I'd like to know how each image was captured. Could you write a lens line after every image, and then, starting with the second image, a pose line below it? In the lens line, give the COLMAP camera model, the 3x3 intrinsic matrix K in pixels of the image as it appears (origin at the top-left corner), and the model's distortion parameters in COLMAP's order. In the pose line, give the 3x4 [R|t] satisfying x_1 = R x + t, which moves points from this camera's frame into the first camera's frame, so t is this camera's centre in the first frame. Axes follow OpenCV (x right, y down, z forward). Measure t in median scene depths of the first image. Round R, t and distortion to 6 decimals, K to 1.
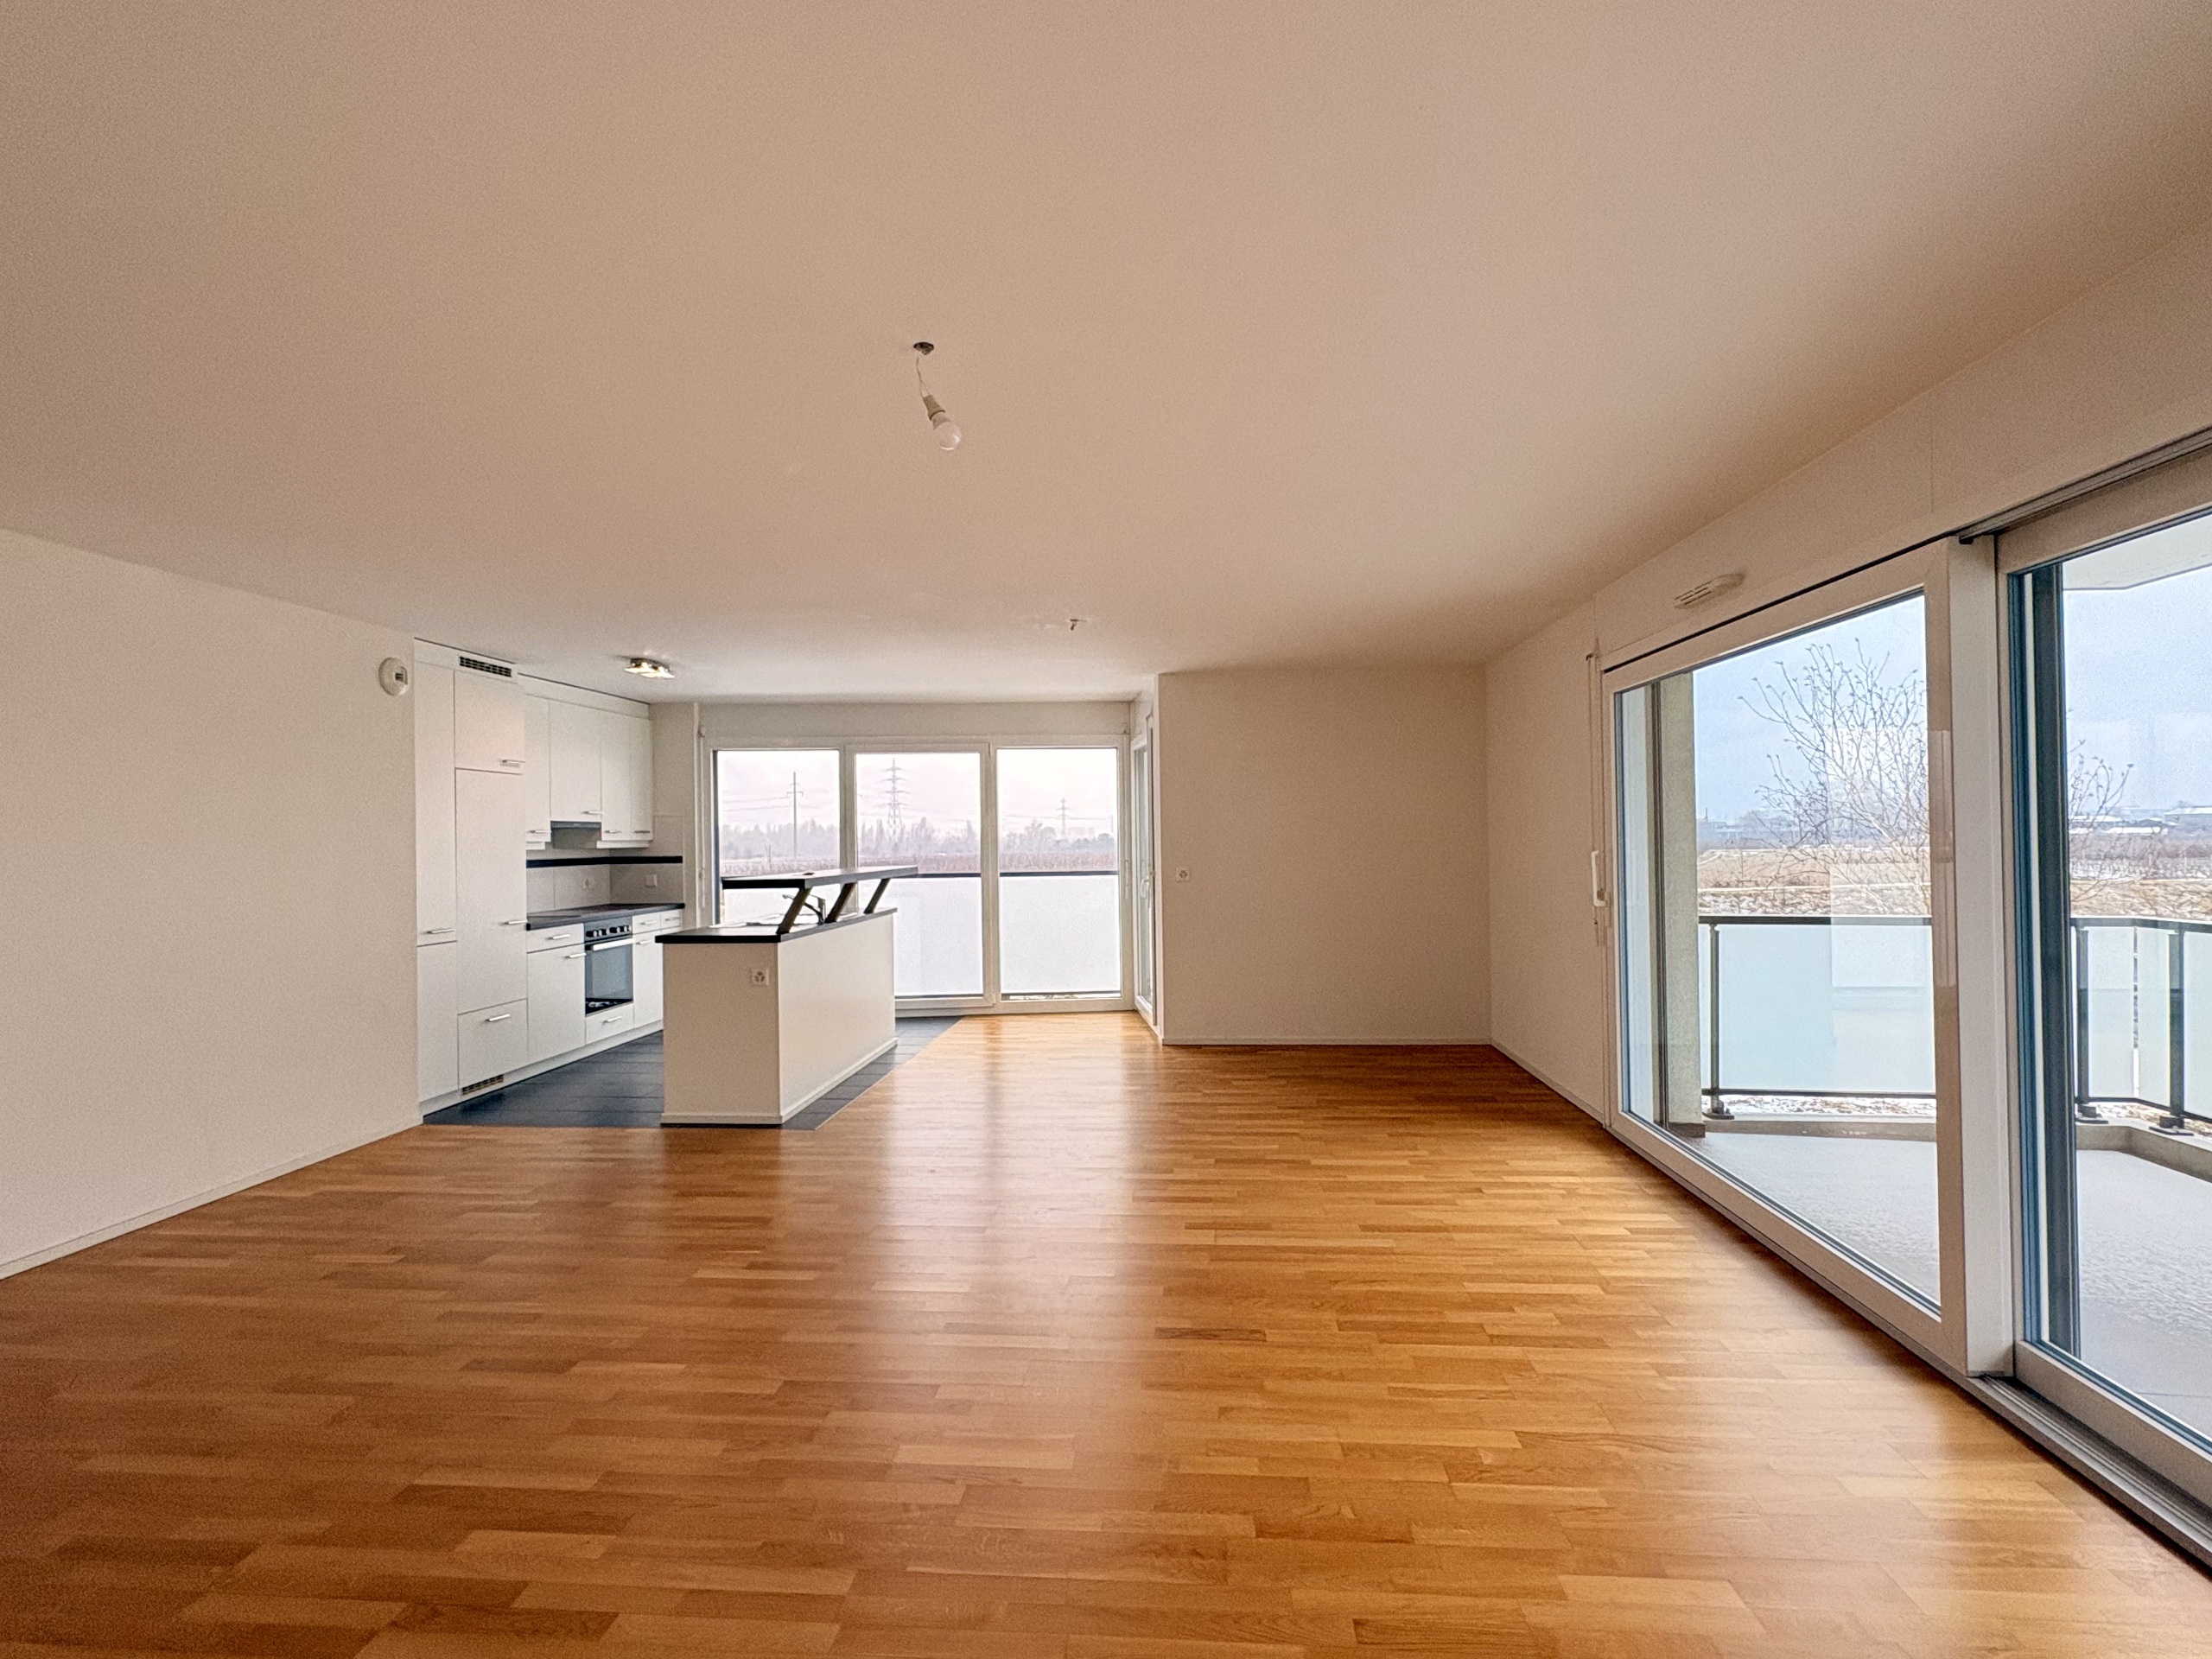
lens RADIAL K [[1098.1, 0, 1116.7], [0, 1098.1, 831.8], [0, 0, 1]] dist [-0.002271, -0.000067]
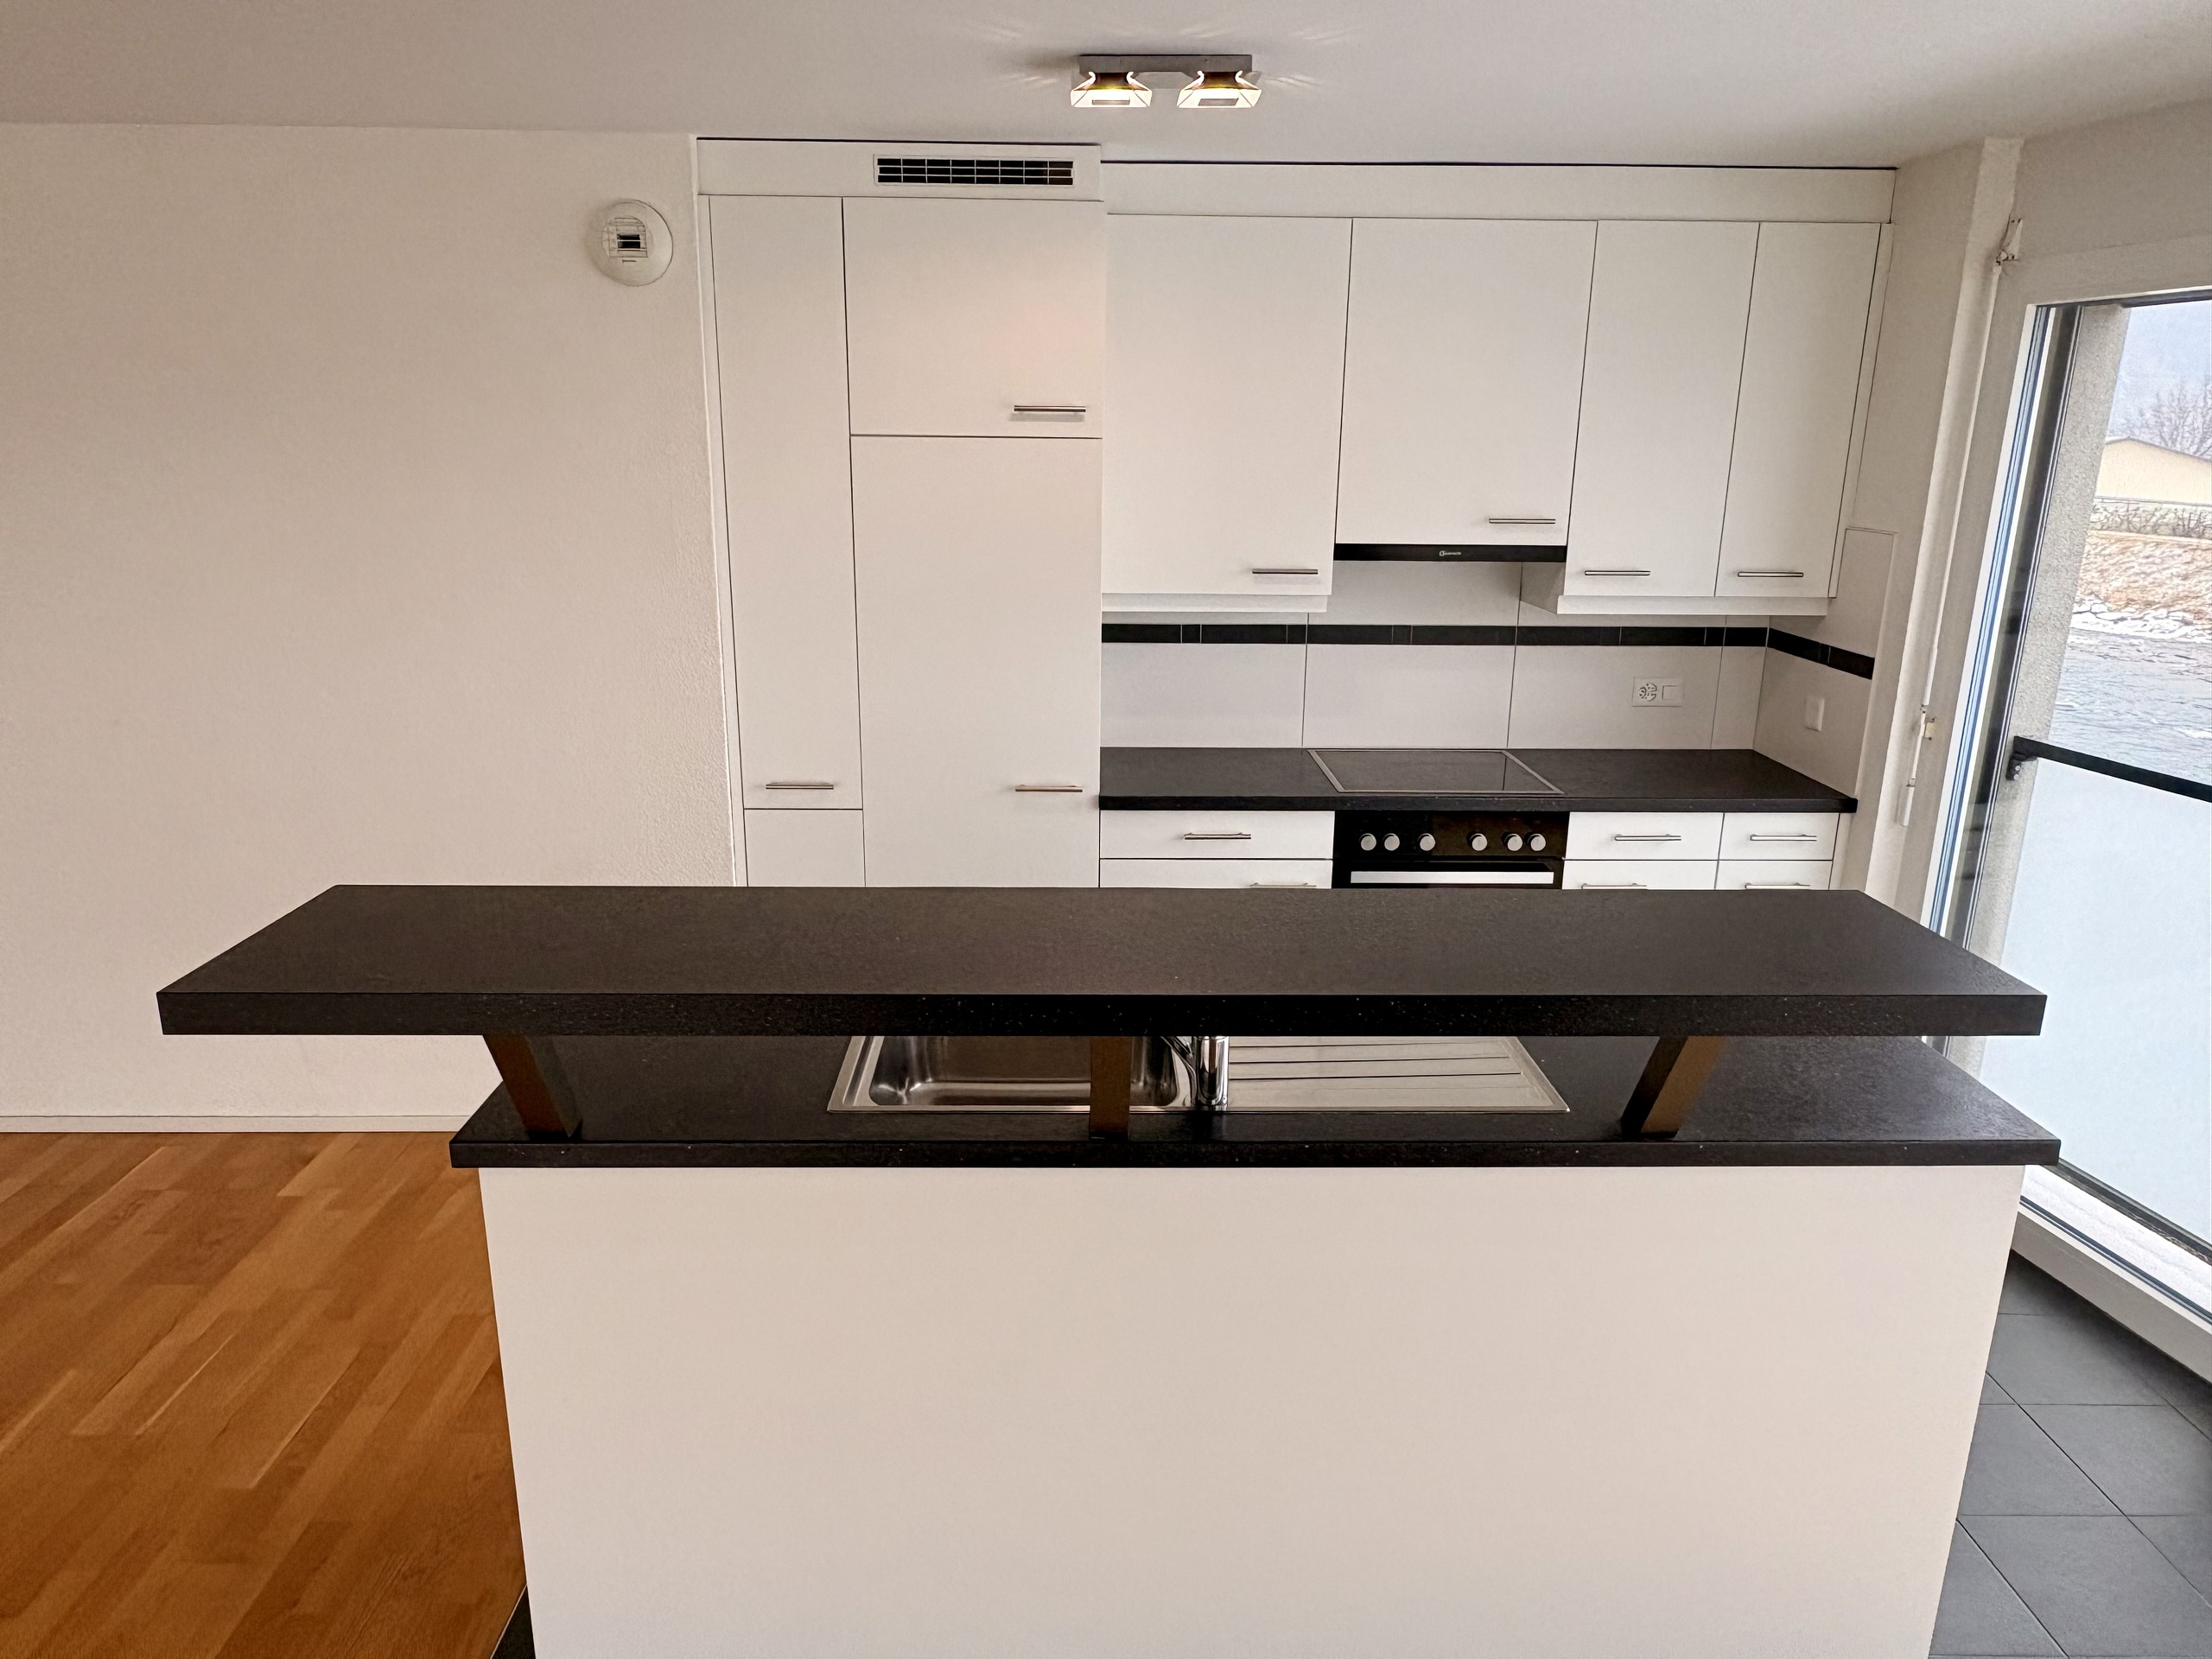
lens RADIAL K [[1474.1, 0, 1104.7], [0, 1474.1, 824.0], [0, 0, 1]] dist [0.010931, -0.002579]
pose [[0.096892, 0.279356, -0.955286, 0.023519], [-0.008620, 0.960002, 0.279861, -0.065660], [0.995258, -0.018882, 0.095425, 0.916400]]
